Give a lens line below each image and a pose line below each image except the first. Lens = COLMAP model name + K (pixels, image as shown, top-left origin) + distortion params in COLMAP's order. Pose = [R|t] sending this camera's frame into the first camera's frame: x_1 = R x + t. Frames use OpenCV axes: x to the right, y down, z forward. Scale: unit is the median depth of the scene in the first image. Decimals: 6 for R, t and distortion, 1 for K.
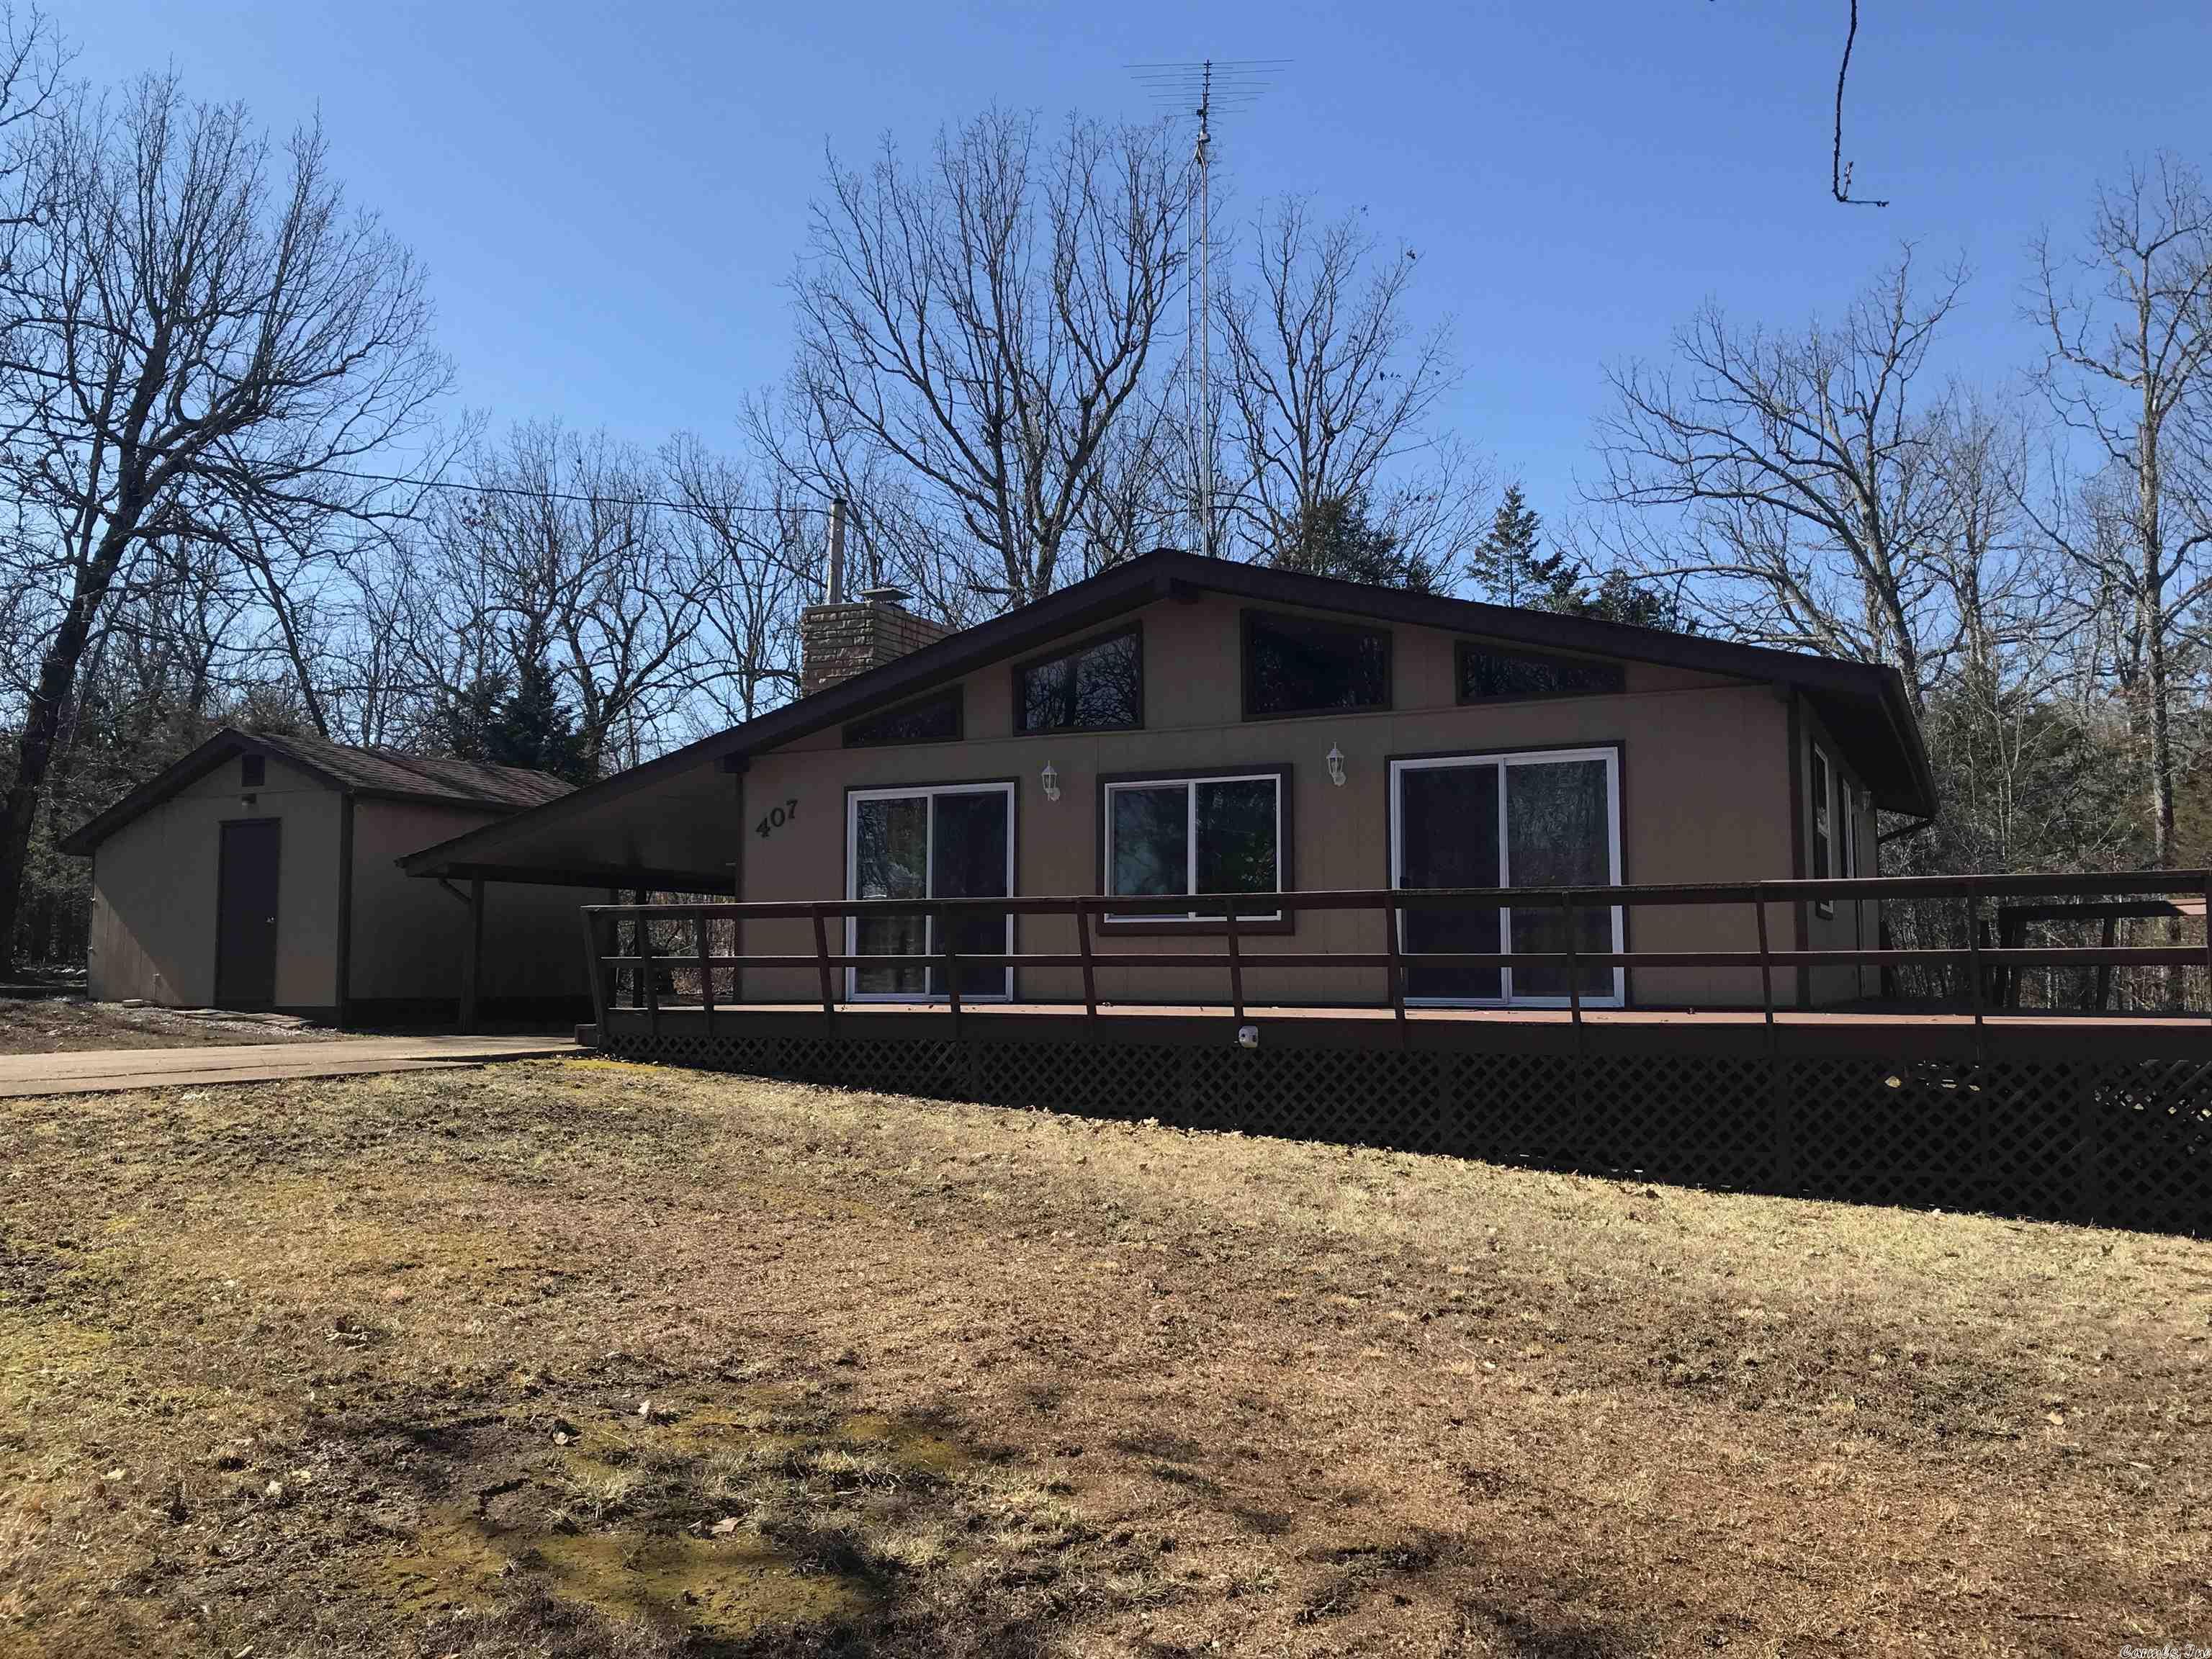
lens RADIAL K [[1846.3, 0, 1095.8], [0, 1846.3, 817.4], [0, 0, 1]] dist [0.055128, -0.059101]
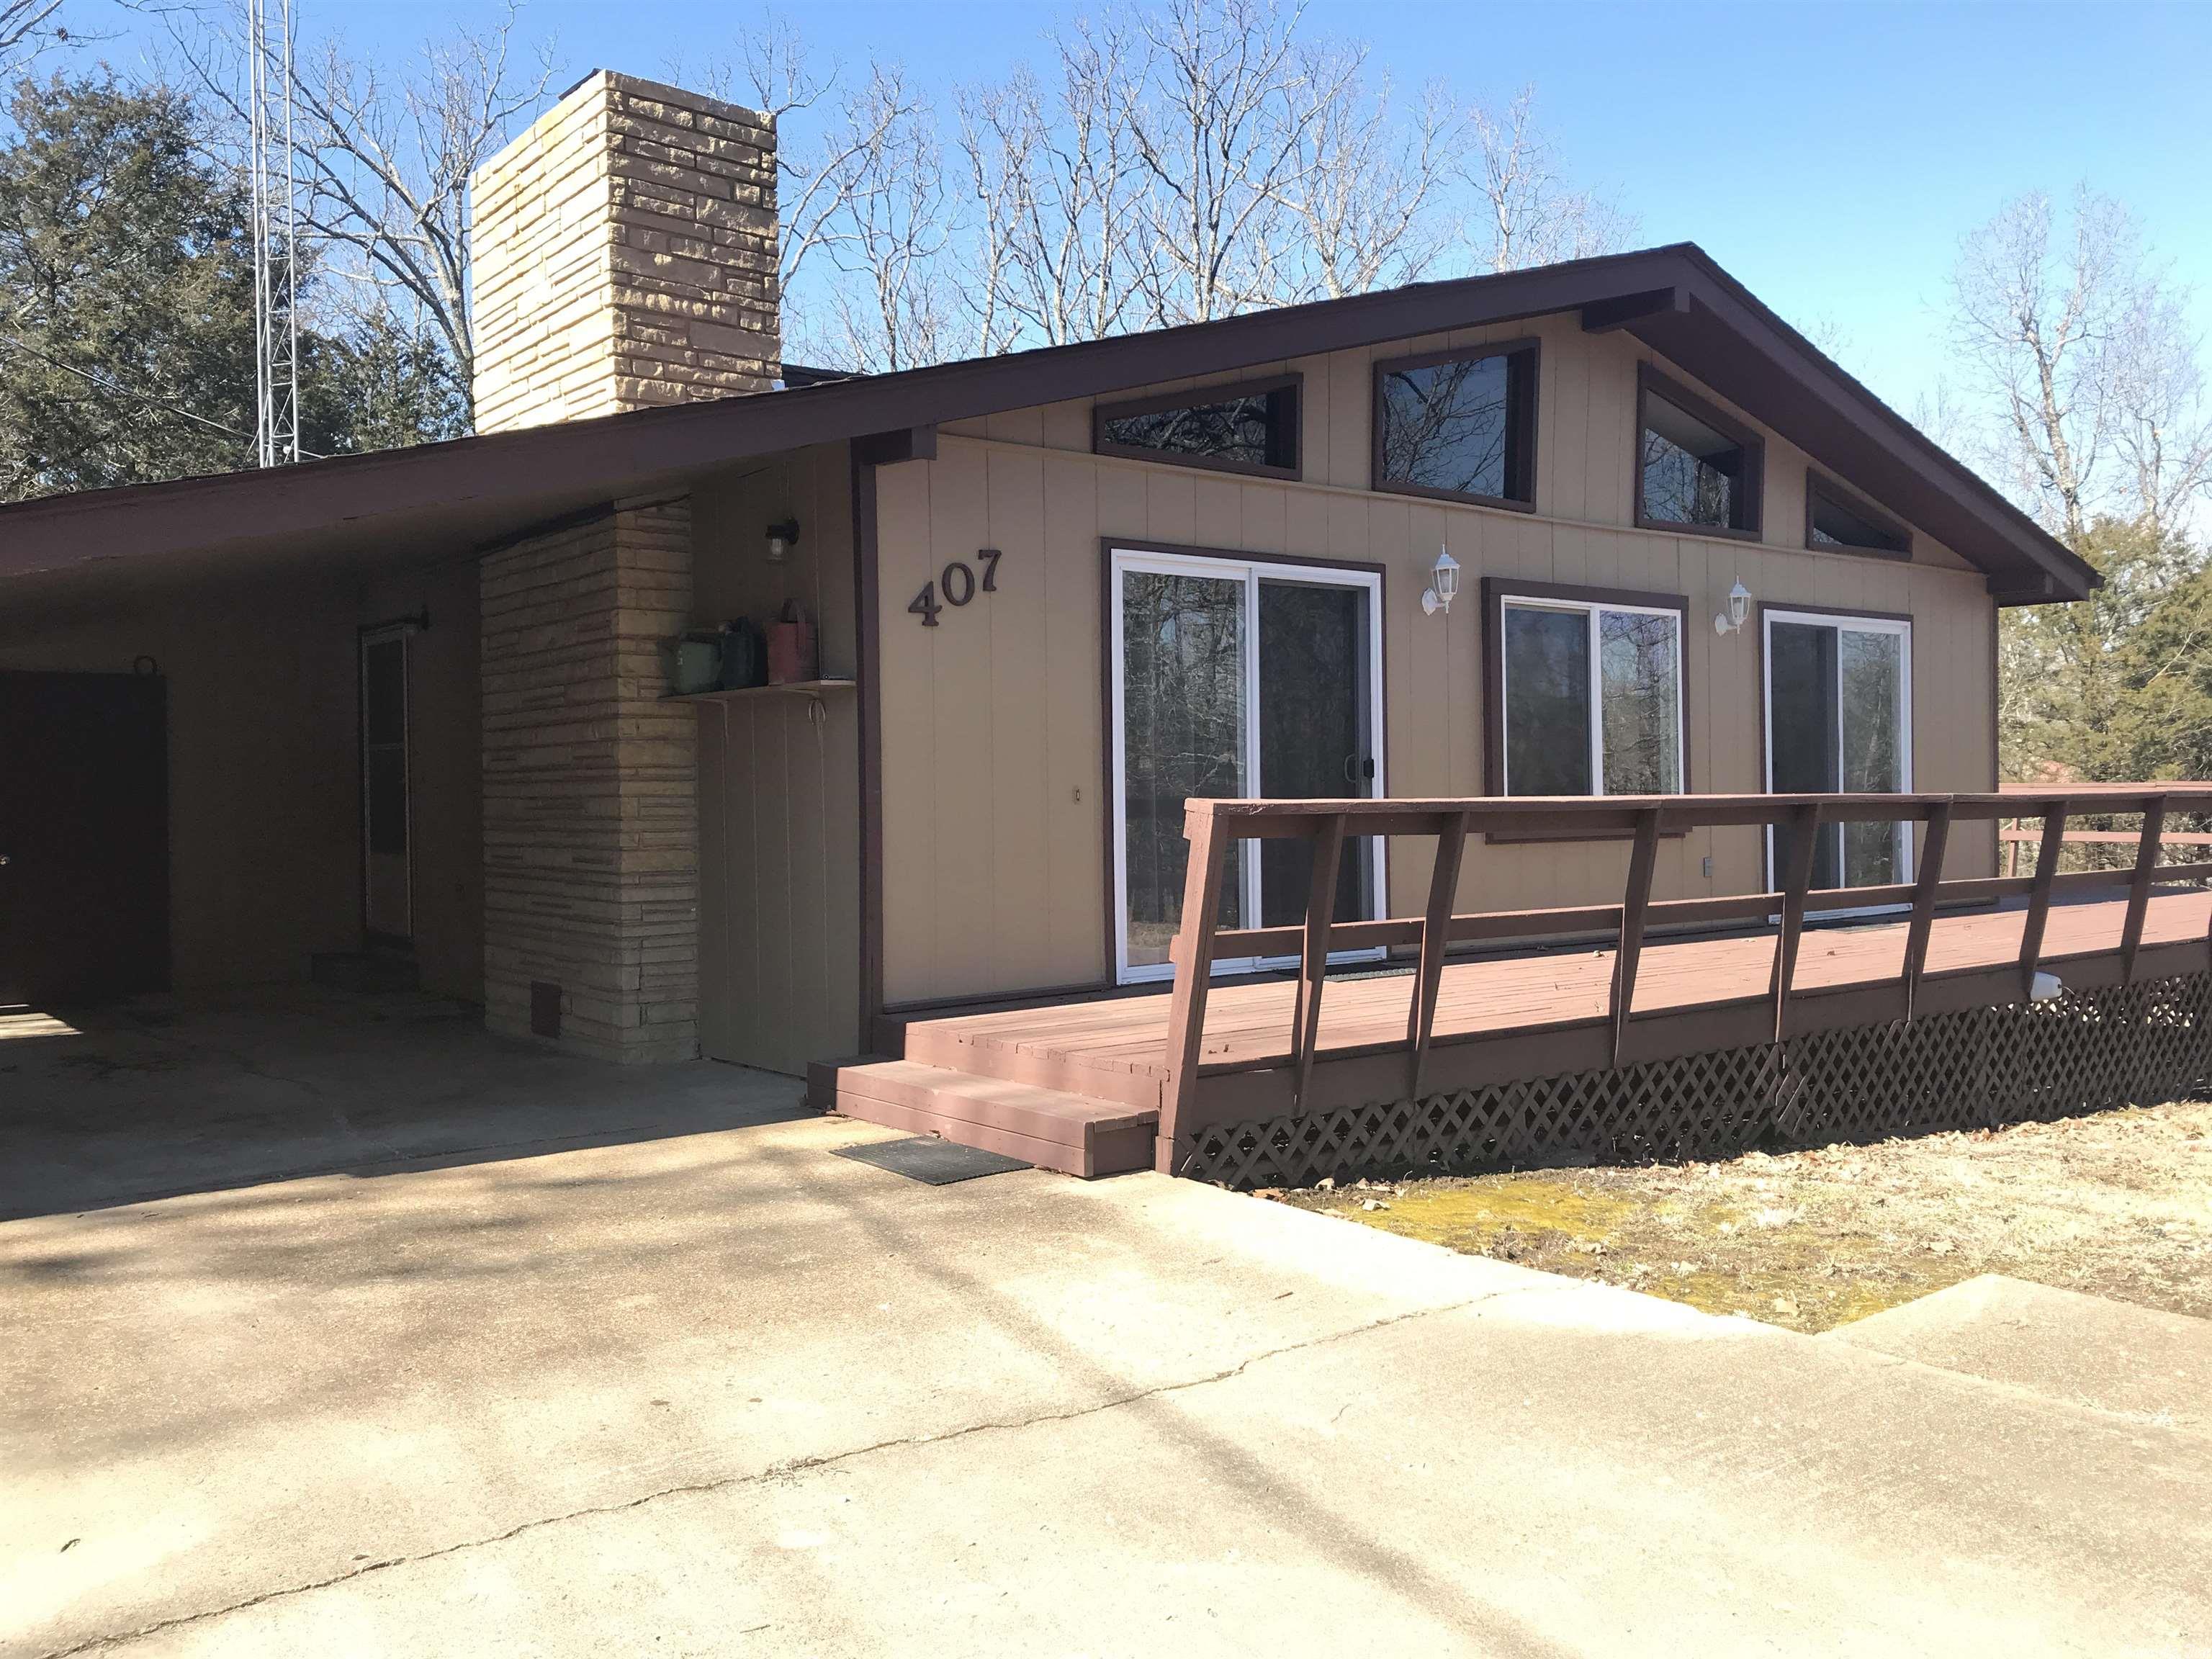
lens RADIAL K [[1846.3, 0, 1065.6], [0, 1846.3, 812.7], [0, 0, 1]] dist [0.055128, -0.059101]
pose [[0.412668, -0.014137, 0.910772, -0.614996], [-0.067591, 0.996648, 0.046095, 0.035020], [-0.908370, -0.080582, 0.410329, 0.873255]]
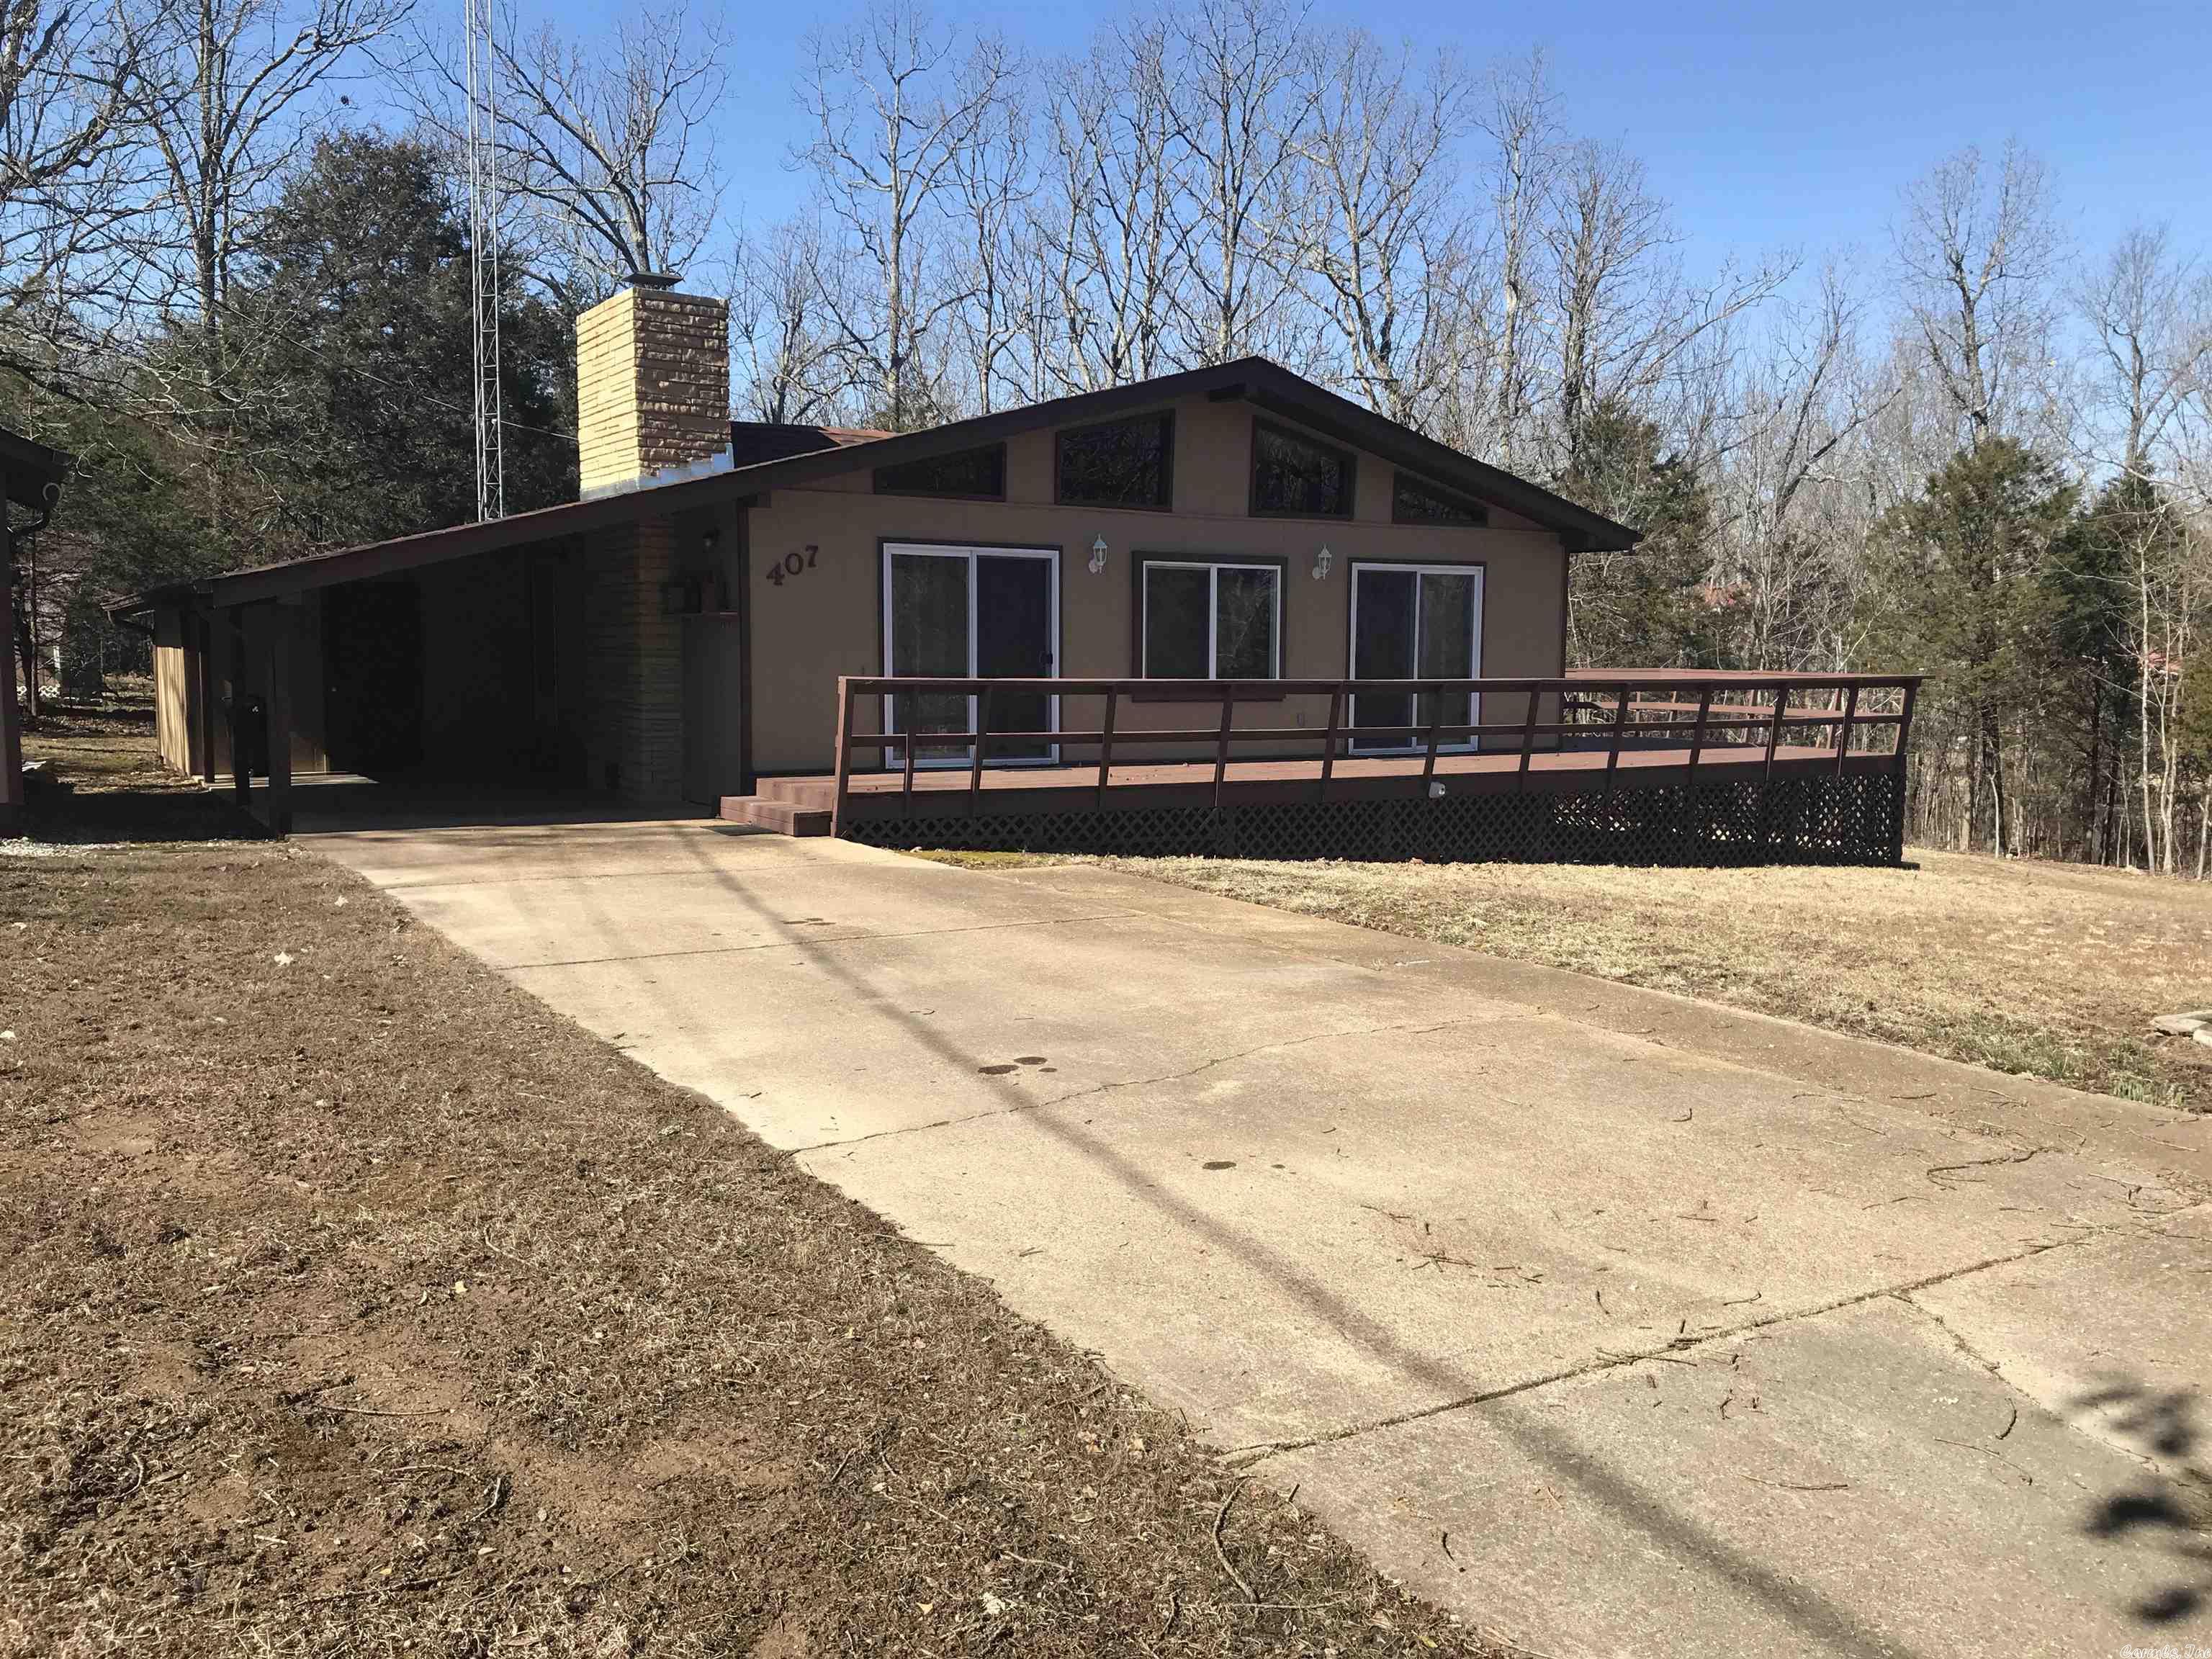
lens RADIAL K [[1846.3, 0, 1097.2], [0, 1846.3, 844.3], [0, 0, 1]] dist [0.055128, -0.059101]
pose [[0.505062, -0.087715, 0.858614, -0.953428], [-0.086314, 0.984702, 0.151368, -0.016009], [-0.858756, -0.150561, 0.489765, 0.467564]]
